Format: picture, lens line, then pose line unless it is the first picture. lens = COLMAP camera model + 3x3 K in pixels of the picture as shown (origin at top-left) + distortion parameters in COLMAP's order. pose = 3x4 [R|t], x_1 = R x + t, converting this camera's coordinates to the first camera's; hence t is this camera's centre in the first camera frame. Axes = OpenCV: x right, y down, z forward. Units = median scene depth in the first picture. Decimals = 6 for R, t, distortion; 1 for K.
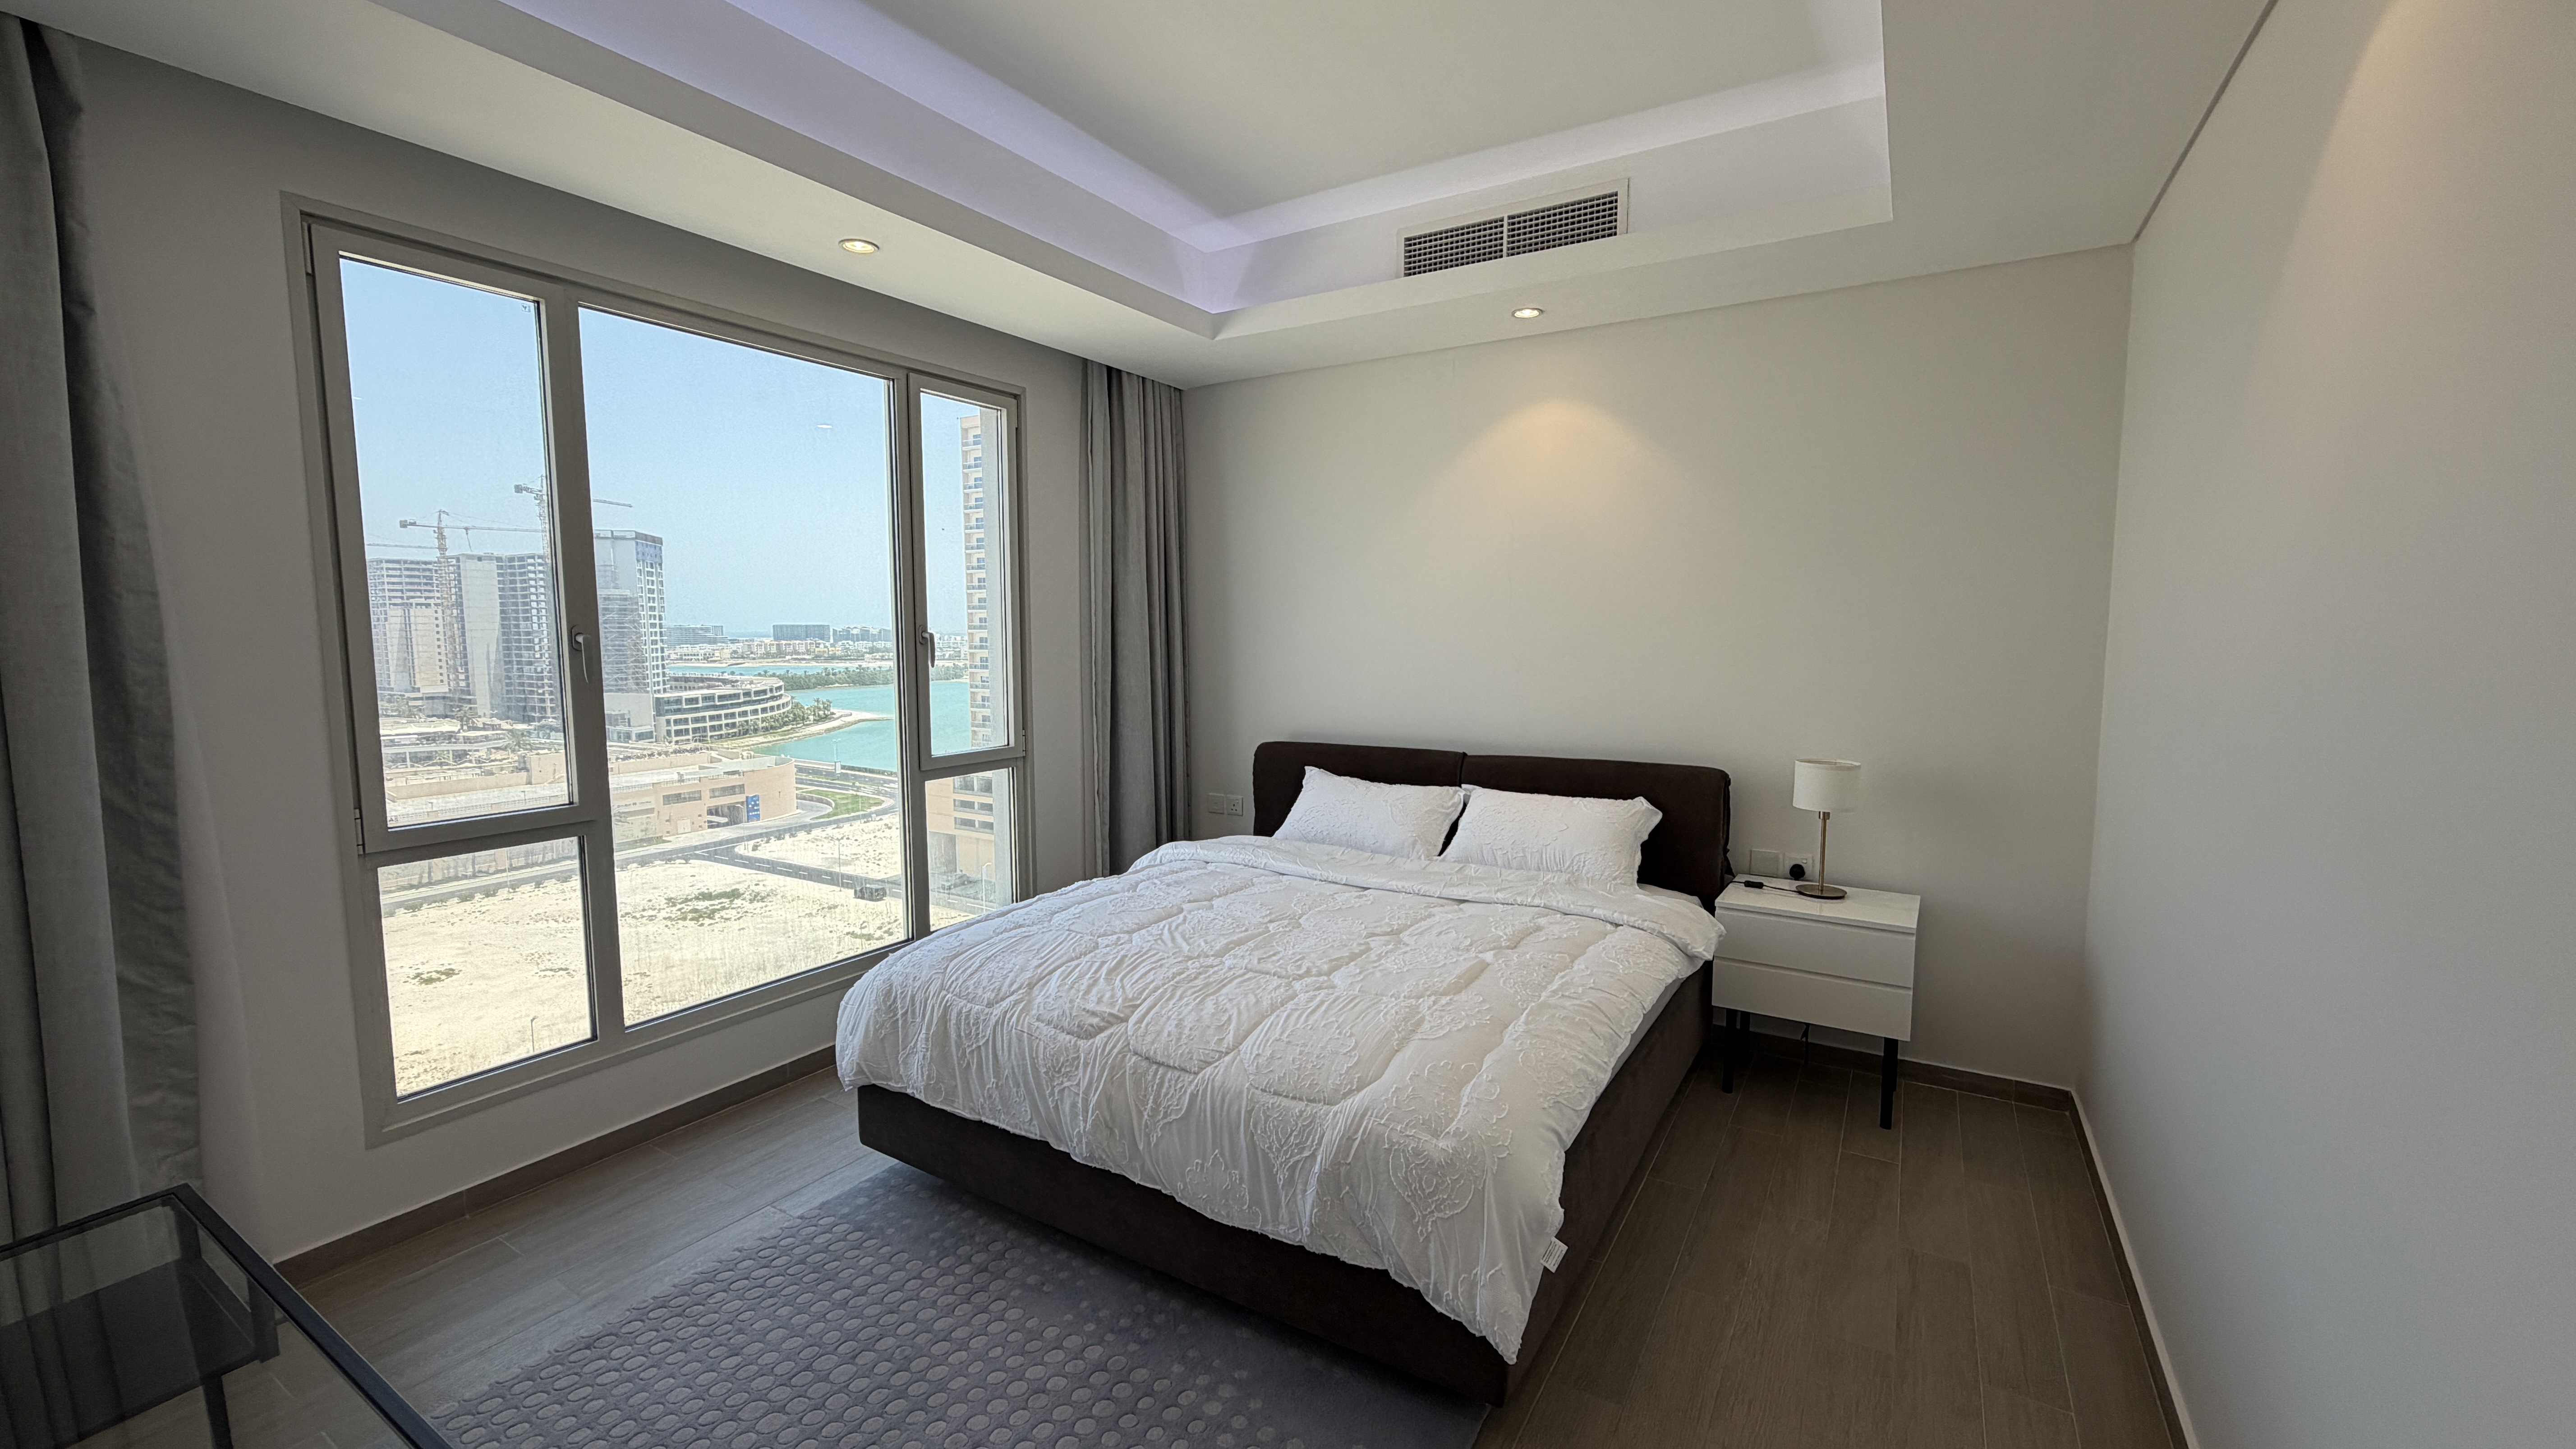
lens RADIAL K [[1028.0, 0, 1278.1], [0, 1028.0, 722.1], [0, 0, 1]] dist [-0.000878, 0.000260]
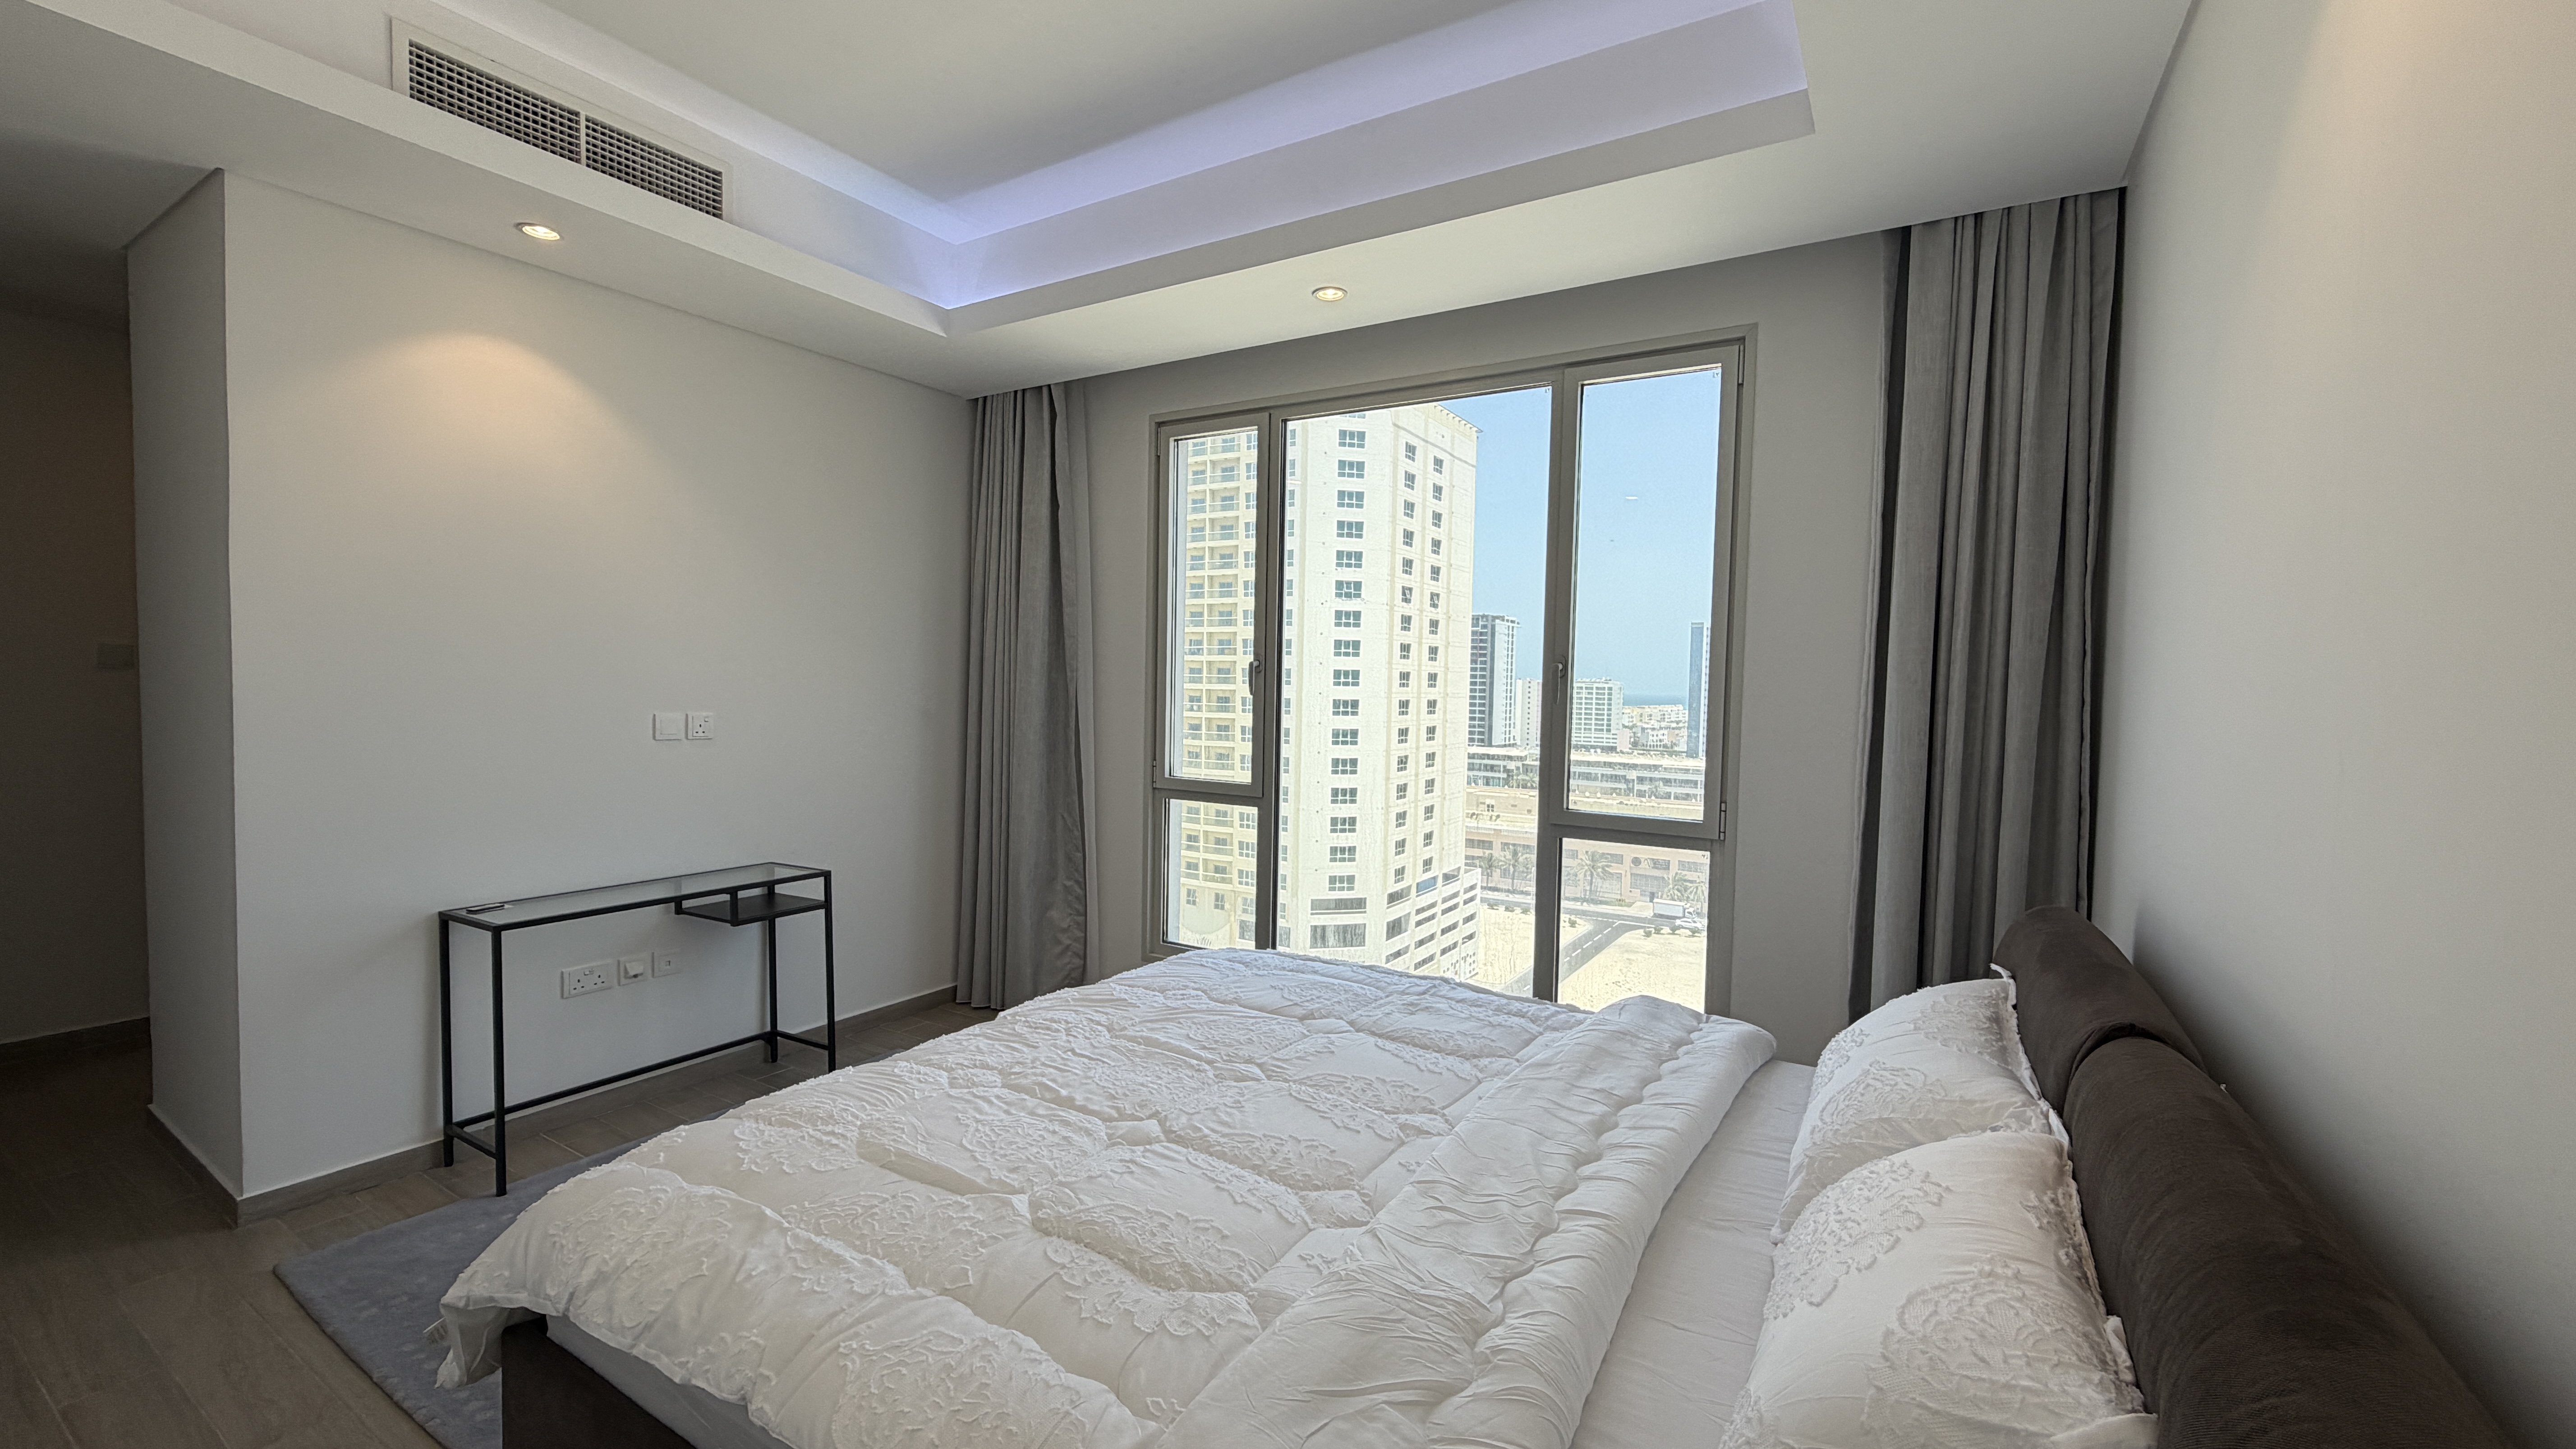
lens RADIAL K [[1028.0, 0, 1278.1], [0, 1028.0, 722.1], [0, 0, 1]] dist [-0.000878, 0.000260]
pose [[-0.011938, 0.051456, -0.998604, 0.475804], [-0.111488, 0.992380, 0.052468, -0.052128], [0.993694, 0.111959, -0.006110, 0.701975]]
